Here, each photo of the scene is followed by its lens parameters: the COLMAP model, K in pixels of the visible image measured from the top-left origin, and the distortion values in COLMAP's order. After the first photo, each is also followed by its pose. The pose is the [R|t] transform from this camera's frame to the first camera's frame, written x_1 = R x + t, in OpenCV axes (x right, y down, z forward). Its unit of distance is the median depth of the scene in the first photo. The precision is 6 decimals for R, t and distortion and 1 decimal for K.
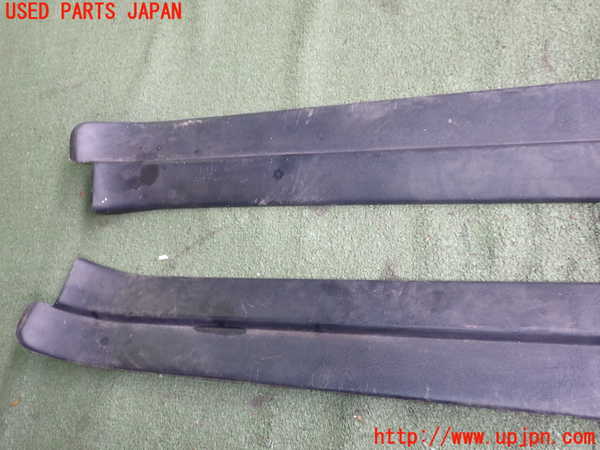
lens RADIAL K [[525.3, 0, 300.0], [0, 525.3, 225.0], [0, 0, 1]] dist [0.000166, -0.002923]
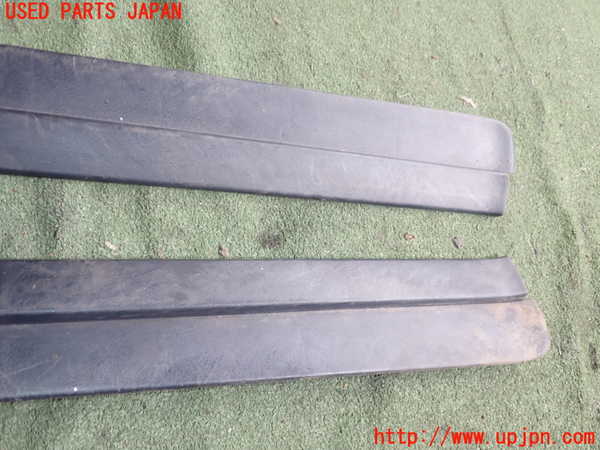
lens RADIAL K [[525.3, 0, 300.0], [0, 525.3, 225.0], [0, 0, 1]] dist [0.000166, -0.002923]
pose [[0.741313, 0.028069, 0.670573, 0.242457], [-0.063948, 0.997534, 0.028939, -0.012185], [-0.668106, -0.064335, 0.741279, -0.047551]]
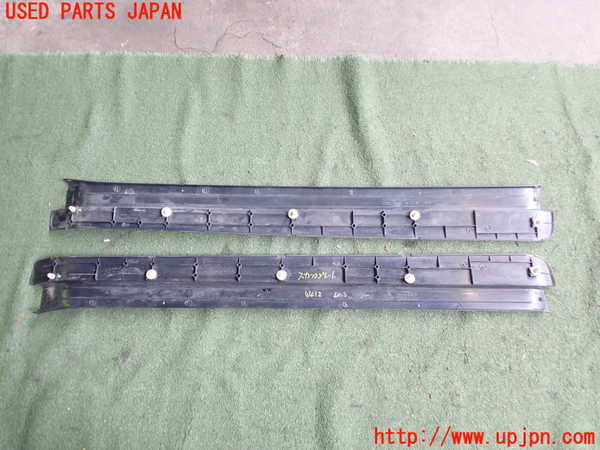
lens RADIAL K [[525.3, 0, 300.0], [0, 525.3, 225.0], [0, 0, 1]] dist [0.000166, -0.002923]
pose [[0.940711, 0.023674, 0.338382, -0.285666], [-0.026497, 0.999642, 0.003726, -0.022130], [-0.338173, -0.012472, 0.941001, -1.159647]]
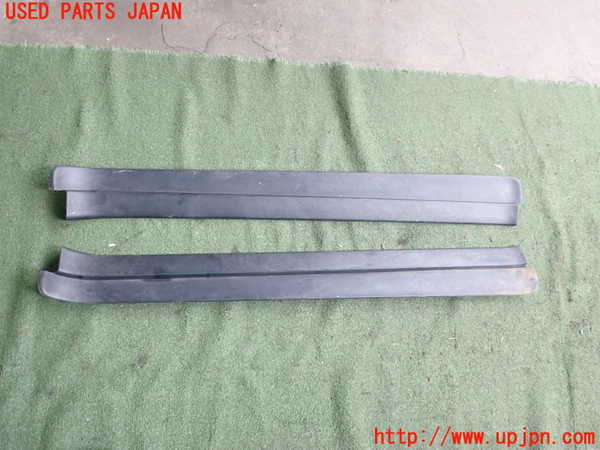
lens RADIAL K [[525.3, 0, 300.0], [0, 525.3, 225.0], [0, 0, 1]] dist [0.000166, -0.002923]
pose [[0.851737, 0.001042, 0.523968, -0.763301], [-0.018593, 0.999428, 0.028238, -0.083568], [-0.523639, -0.033793, 0.851270, -1.042987]]
